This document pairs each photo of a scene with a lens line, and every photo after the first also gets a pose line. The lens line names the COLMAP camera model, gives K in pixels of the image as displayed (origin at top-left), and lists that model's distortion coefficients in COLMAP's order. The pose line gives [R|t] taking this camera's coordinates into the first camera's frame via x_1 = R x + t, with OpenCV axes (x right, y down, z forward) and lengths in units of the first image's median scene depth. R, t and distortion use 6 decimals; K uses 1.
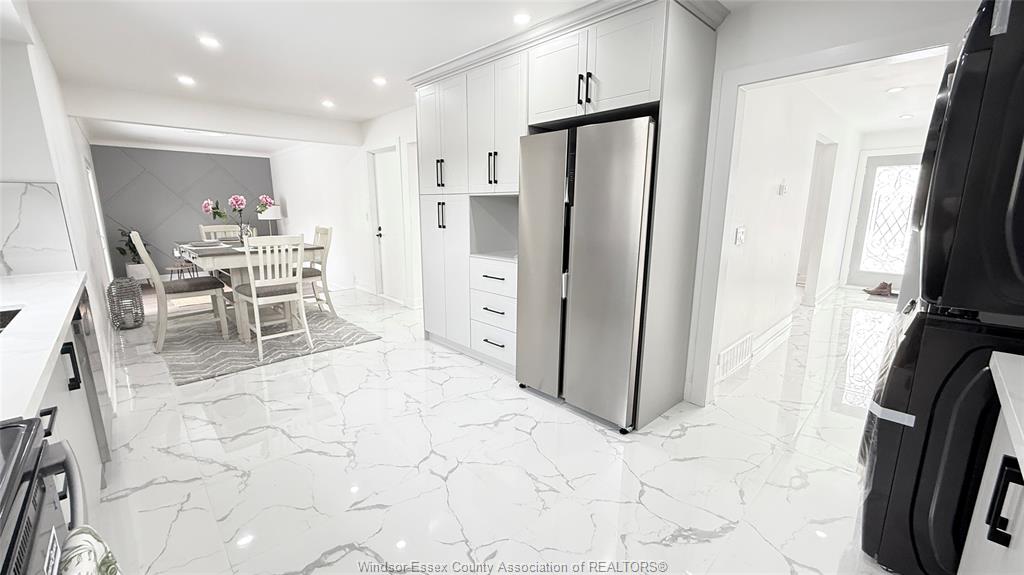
lens RADIAL K [[407.0, 0, 508.9], [0, 407.0, 288.1], [0, 0, 1]] dist [-0.000751, 0.000325]
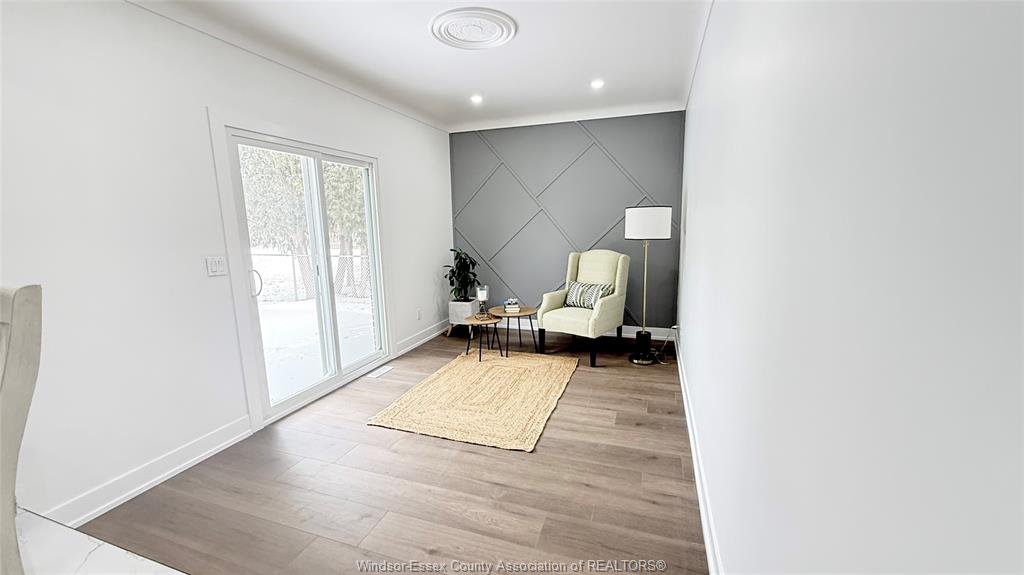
lens RADIAL K [[407.0, 0, 508.9], [0, 407.0, 288.1], [0, 0, 1]] dist [-0.000751, 0.000325]
pose [[0.460458, 0.134907, -0.877370, -0.574528], [-0.151995, 0.985770, 0.071806, -0.282313], [0.874572, 0.100292, 0.474411, 1.492103]]
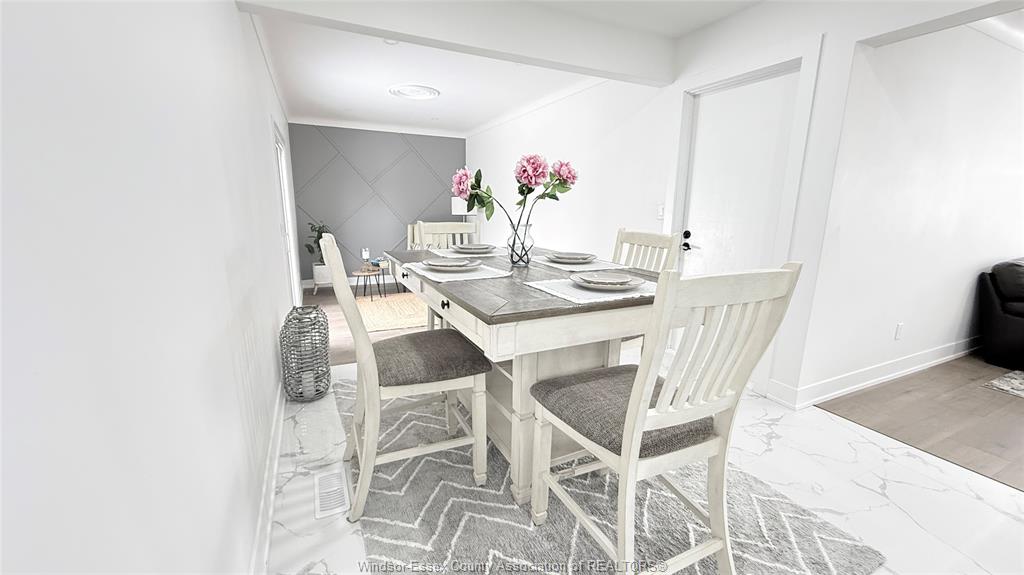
lens RADIAL K [[407.0, 0, 508.9], [0, 407.0, 288.1], [0, 0, 1]] dist [-0.000751, 0.000325]
pose [[0.950806, 0.073459, -0.300951, -0.608932], [-0.072971, 0.997251, 0.012880, -0.102267], [0.301070, 0.009714, 0.953553, 0.650231]]
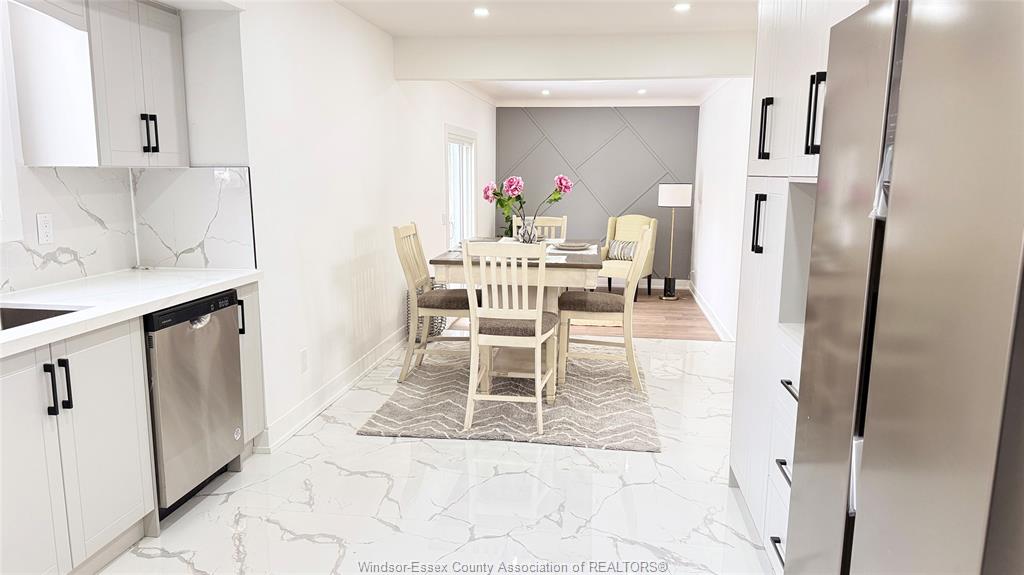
lens RADIAL K [[716.4, 0, 512.0], [0, 716.4, 287.5], [0, 0, 1]] dist [0.097330, -0.000925]
pose [[0.618878, 0.124676, -0.775530, 0.286420], [-0.162428, 0.986296, 0.028941, -0.088257], [0.768510, 0.108057, 0.630648, 0.300519]]
